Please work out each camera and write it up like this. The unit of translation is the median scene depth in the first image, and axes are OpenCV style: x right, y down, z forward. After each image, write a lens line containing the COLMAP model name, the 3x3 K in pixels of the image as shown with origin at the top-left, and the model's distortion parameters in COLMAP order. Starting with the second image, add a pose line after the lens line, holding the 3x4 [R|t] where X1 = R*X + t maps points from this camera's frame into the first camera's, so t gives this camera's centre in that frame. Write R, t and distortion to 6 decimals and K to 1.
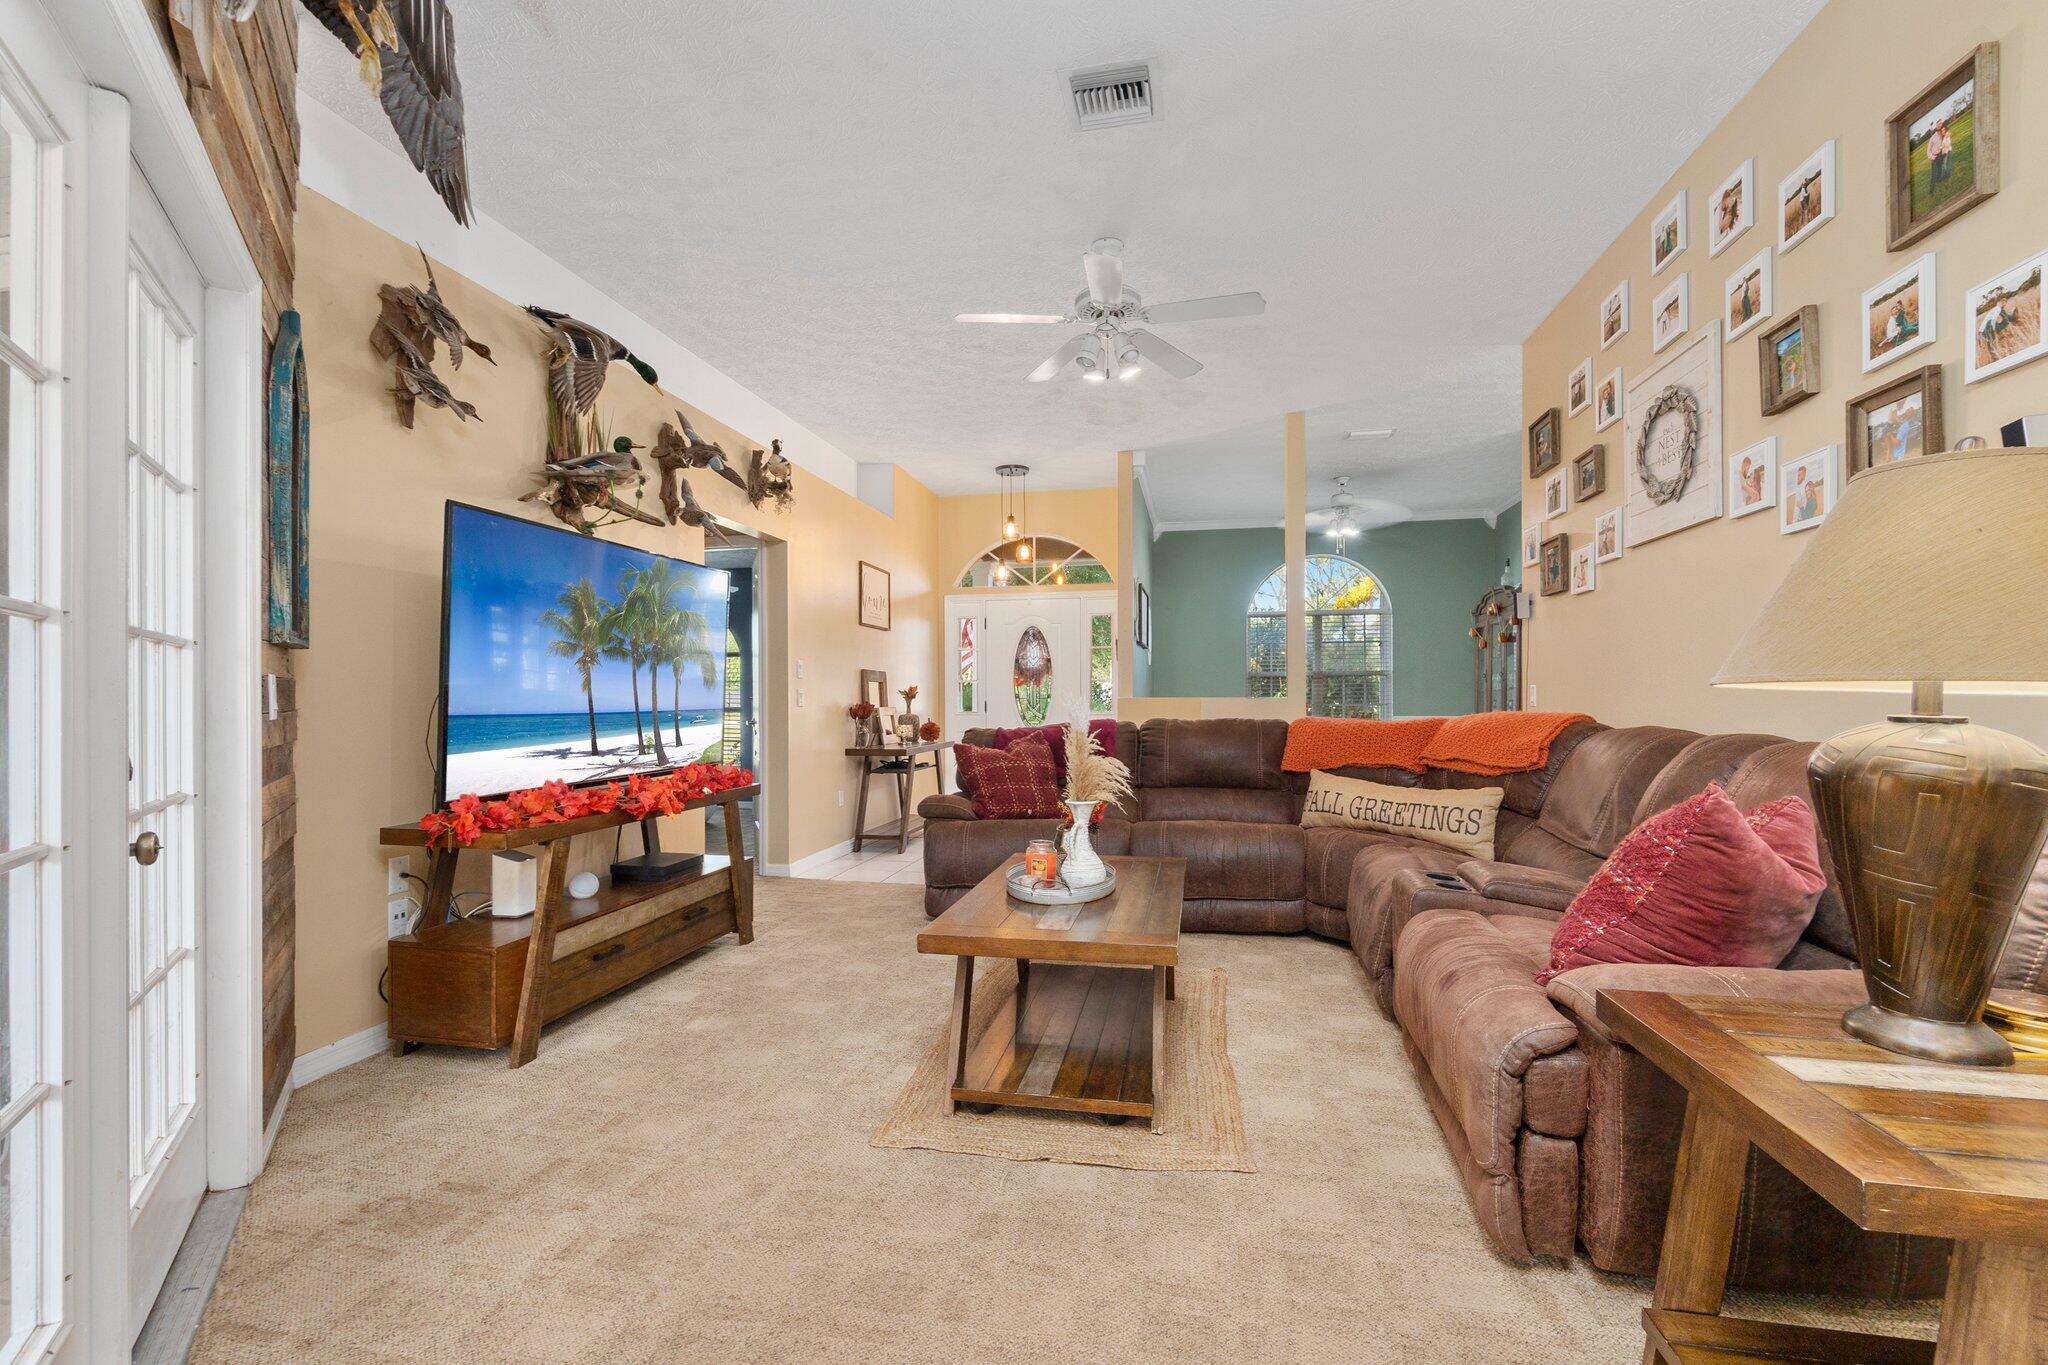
lens RADIAL K [[890.0, 0, 1018.6], [0, 890.0, 697.8], [0, 0, 1]] dist [-0.002242, -0.000354]
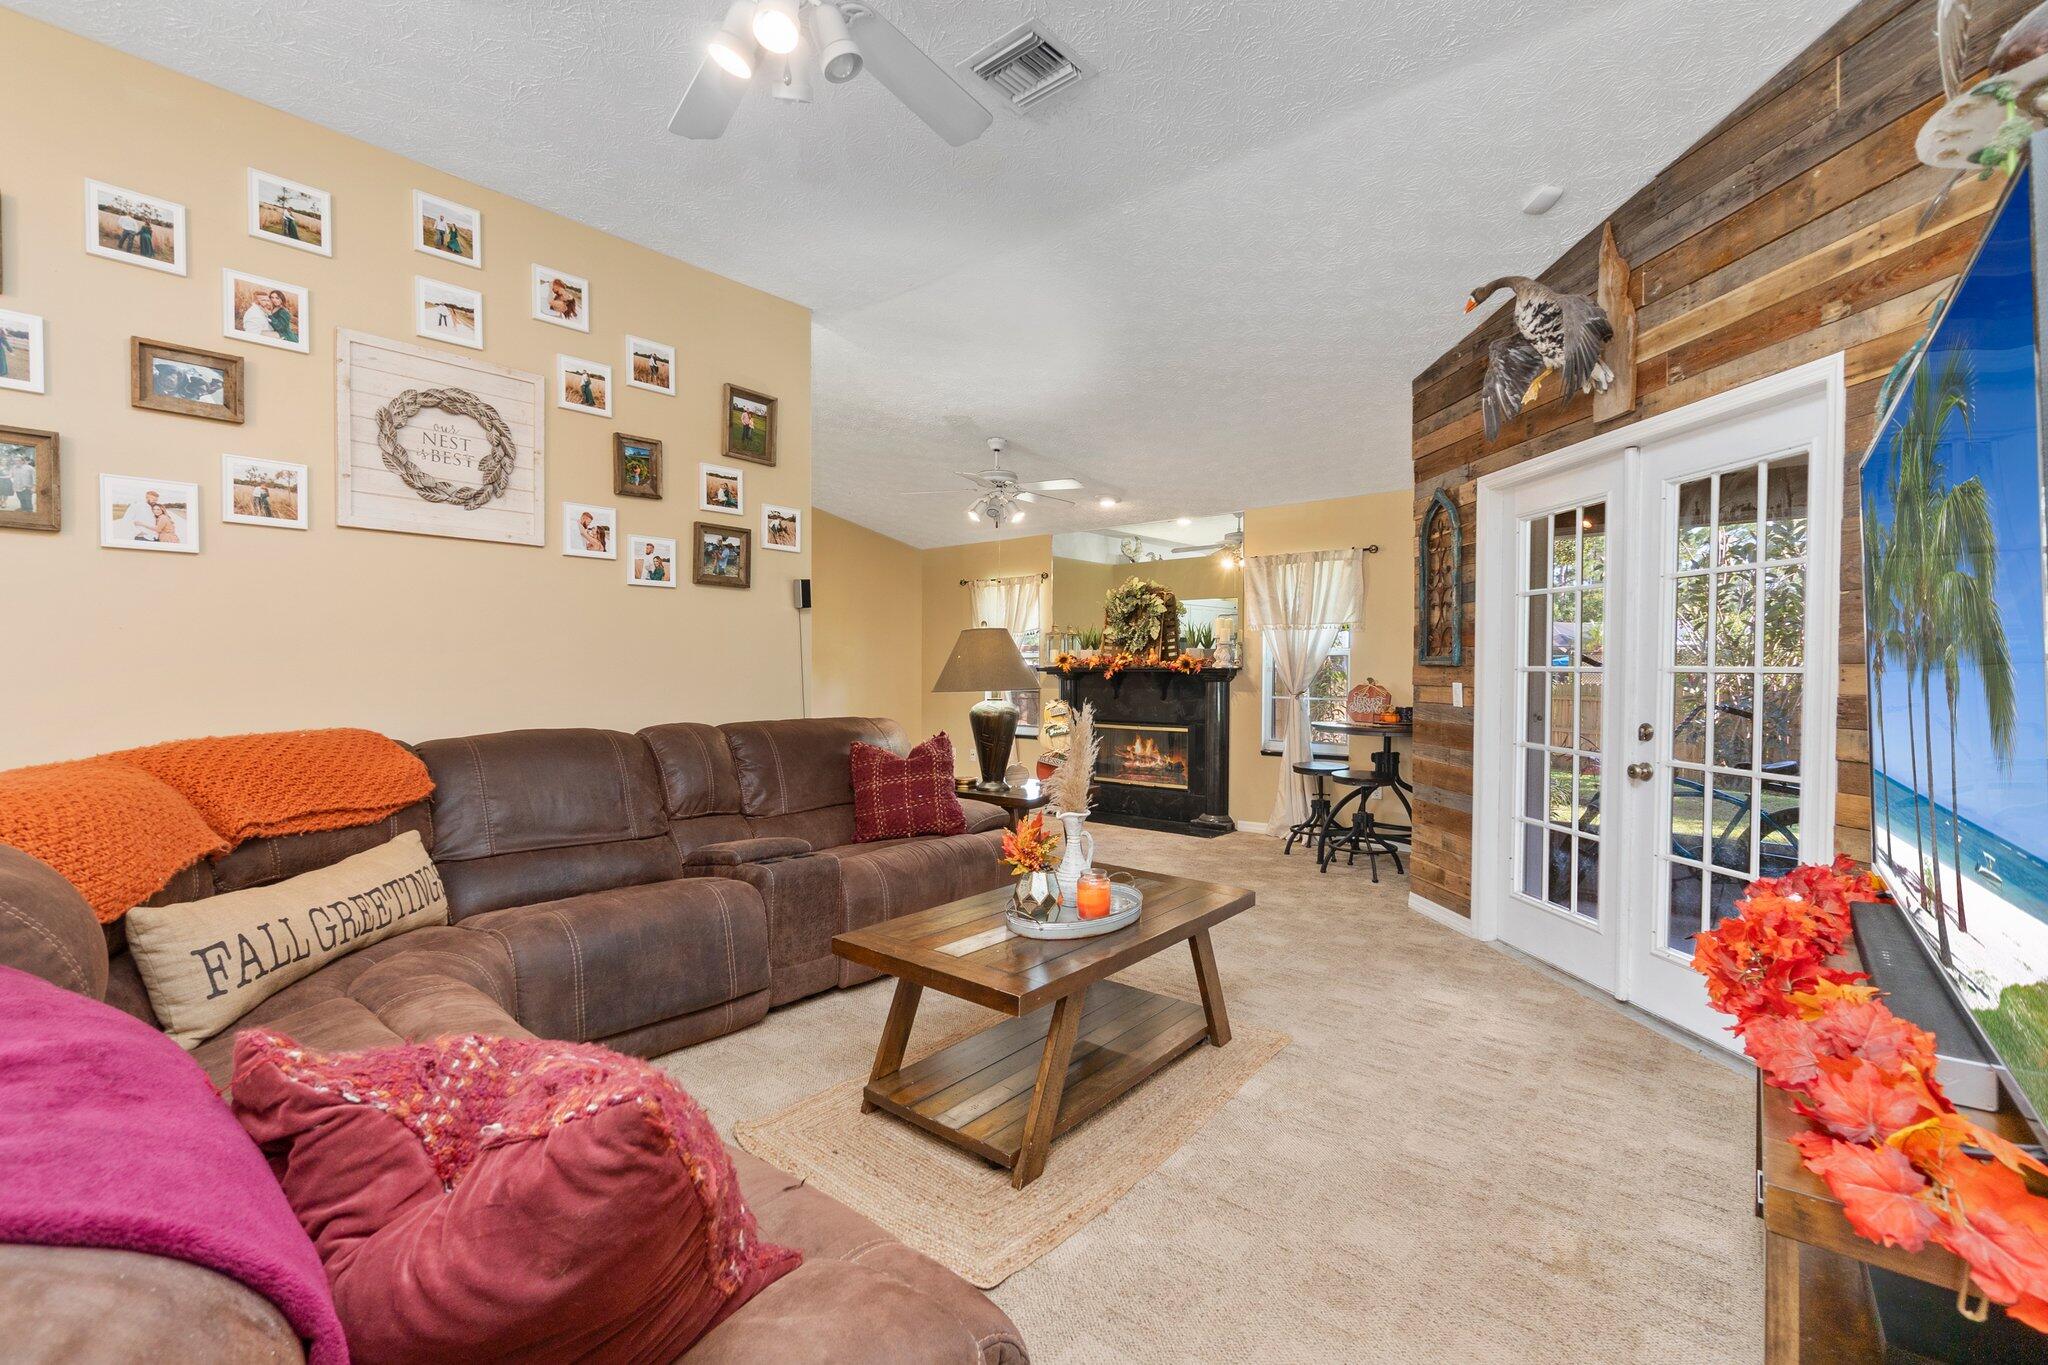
lens RADIAL K [[880.5, 0, 1019.2], [0, 880.5, 687.5], [0, 0, 1]] dist [-0.012573, 0.004313]
pose [[-0.880721, -0.010435, 0.473520, -0.422236], [-0.000887, 0.999792, 0.020383, -0.056574], [-0.473635, 0.017532, -0.880547, 2.316287]]
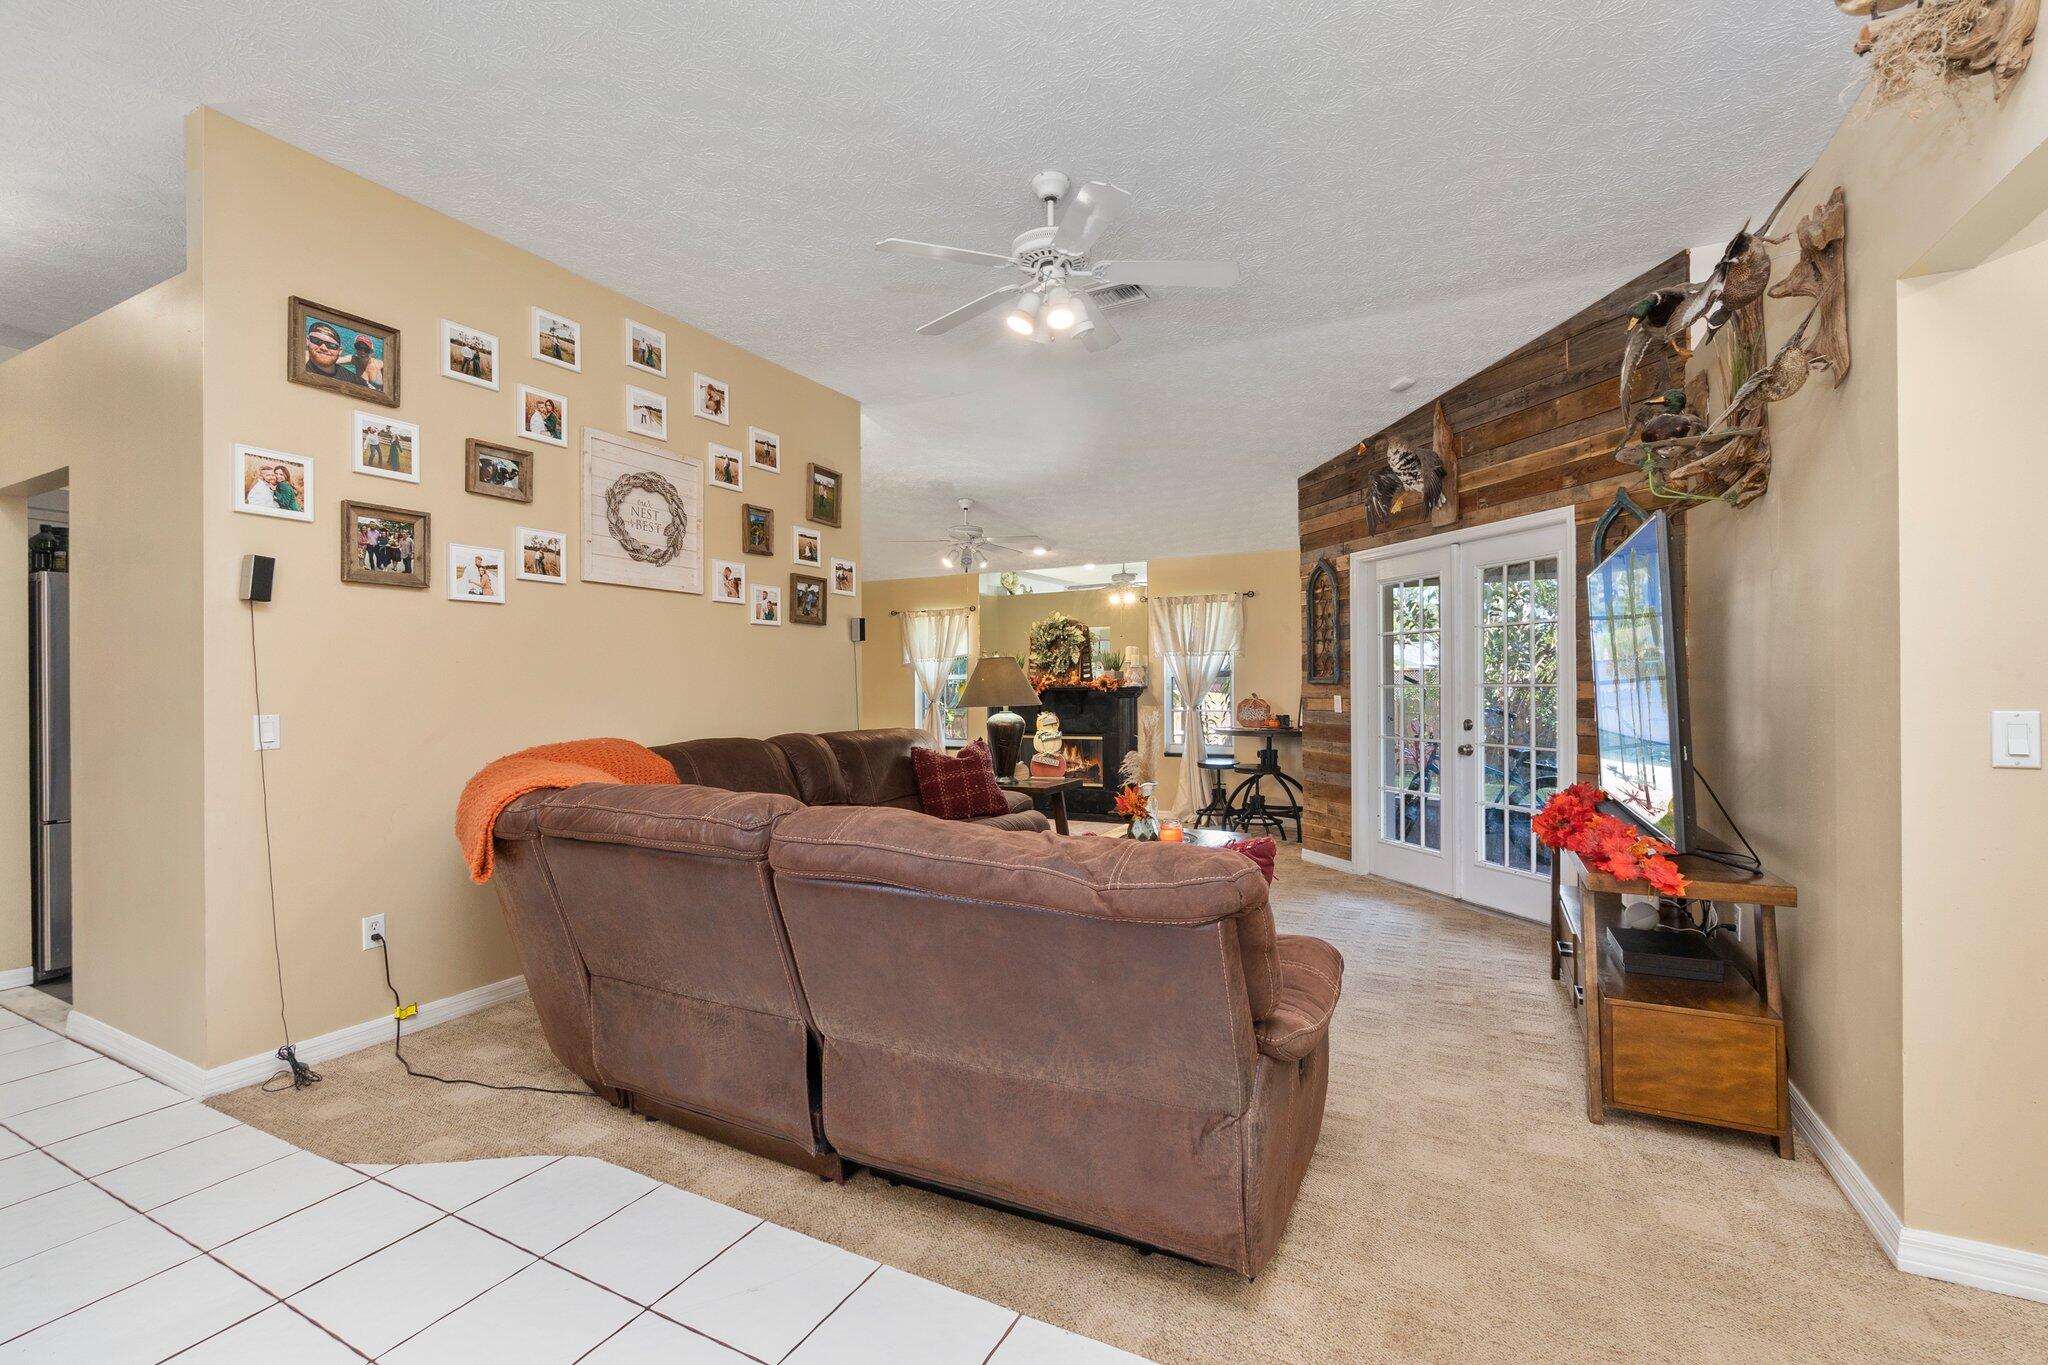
lens RADIAL K [[880.5, 0, 1019.2], [0, 880.5, 687.5], [0, 0, 1]] dist [-0.012573, 0.004313]
pose [[-0.962623, 0.008451, 0.270712, -0.154656], [0.008234, 0.999964, -0.001938, -0.056373], [-0.270719, 0.000363, -0.962658, 3.042630]]
